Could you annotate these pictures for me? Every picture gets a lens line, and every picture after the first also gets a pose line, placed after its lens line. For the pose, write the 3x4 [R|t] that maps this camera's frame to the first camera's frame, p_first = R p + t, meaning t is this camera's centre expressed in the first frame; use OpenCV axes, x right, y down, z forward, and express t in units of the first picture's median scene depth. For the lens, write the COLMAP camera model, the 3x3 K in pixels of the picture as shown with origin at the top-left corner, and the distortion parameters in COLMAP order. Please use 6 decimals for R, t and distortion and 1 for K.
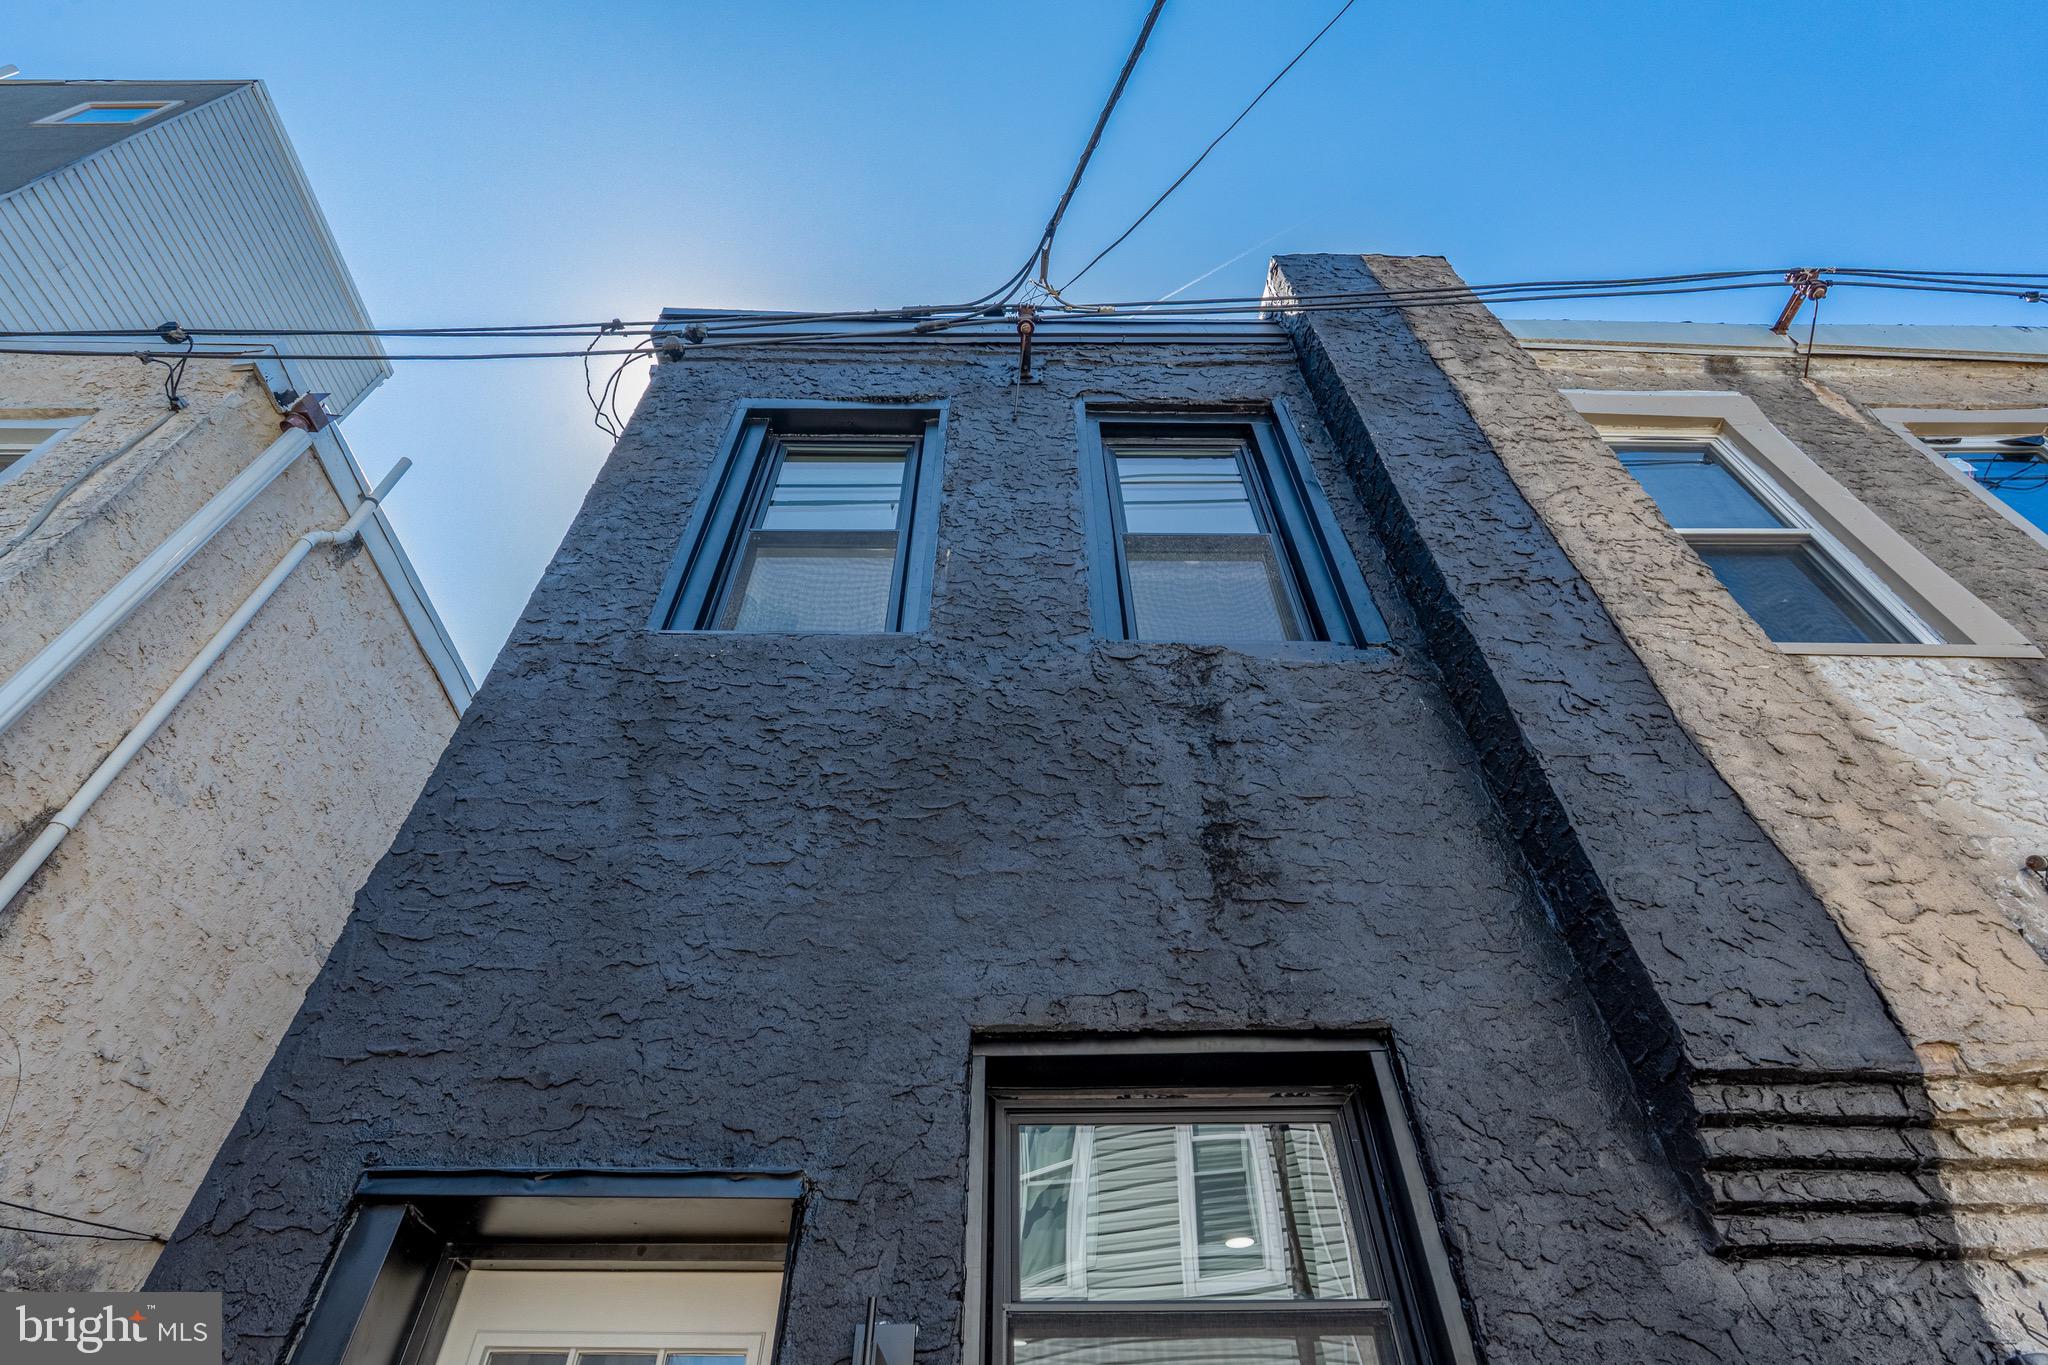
lens RADIAL K [[983.8, 0, 1024.0], [0, 983.8, 682.5], [0, 0, 1]] dist [-0.000904, -0.000595]
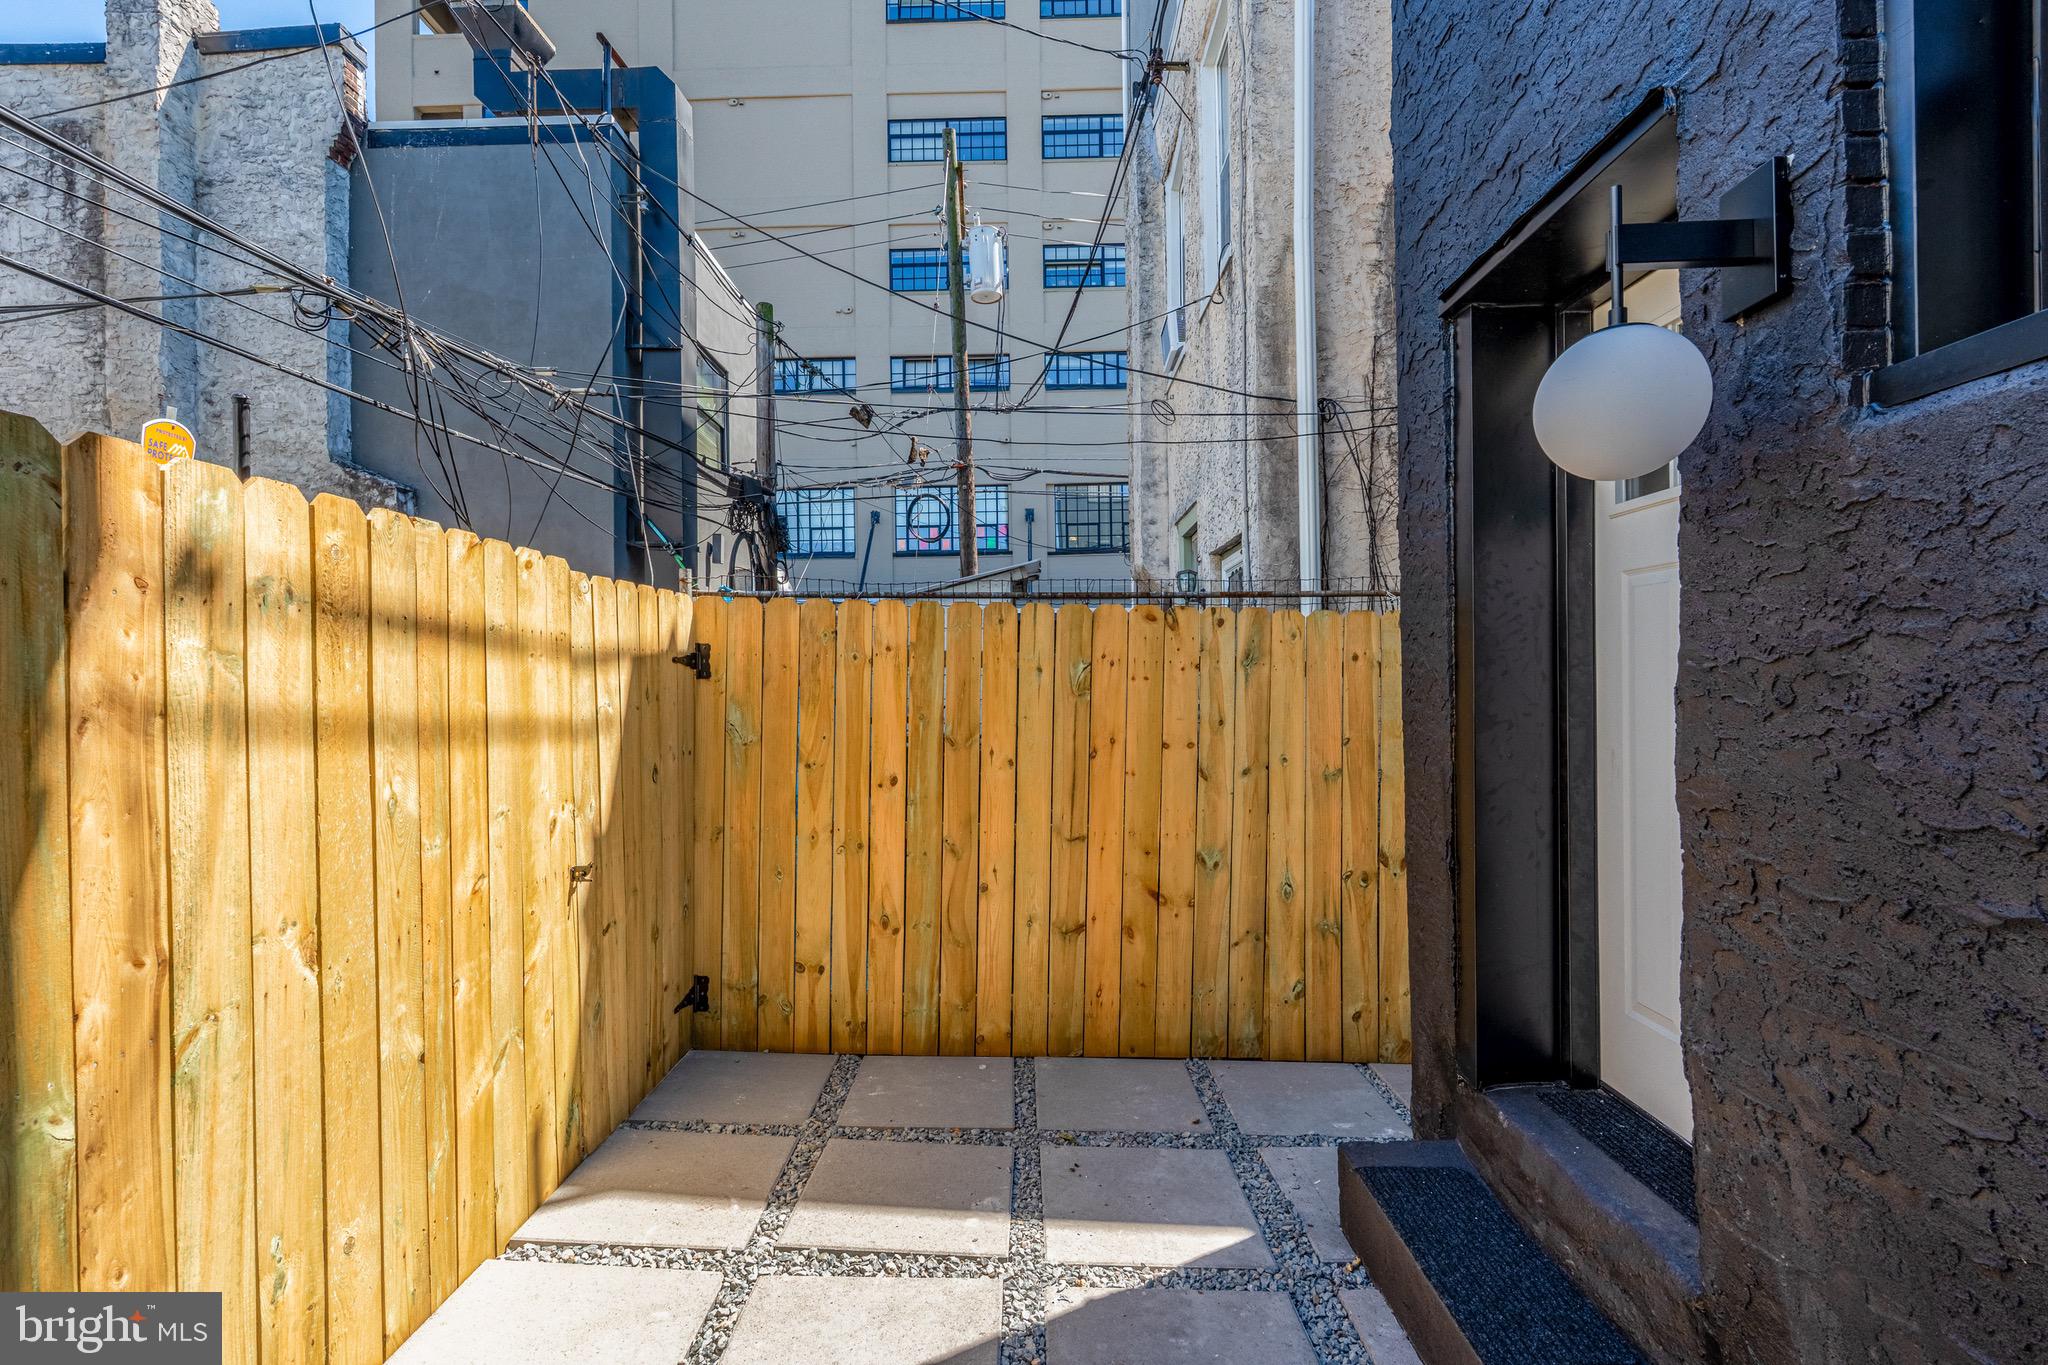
lens RADIAL K [[895.0, 0, 1016.9], [0, 895.0, 685.7], [0, 0, 1]] dist [-0.002357, -0.000475]
pose [[-0.025878, 0.005288, -0.999651, 0.539068], [0.733868, 0.679118, -0.015406, 0.416813], [0.678799, -0.734010, -0.021455, 0.223613]]
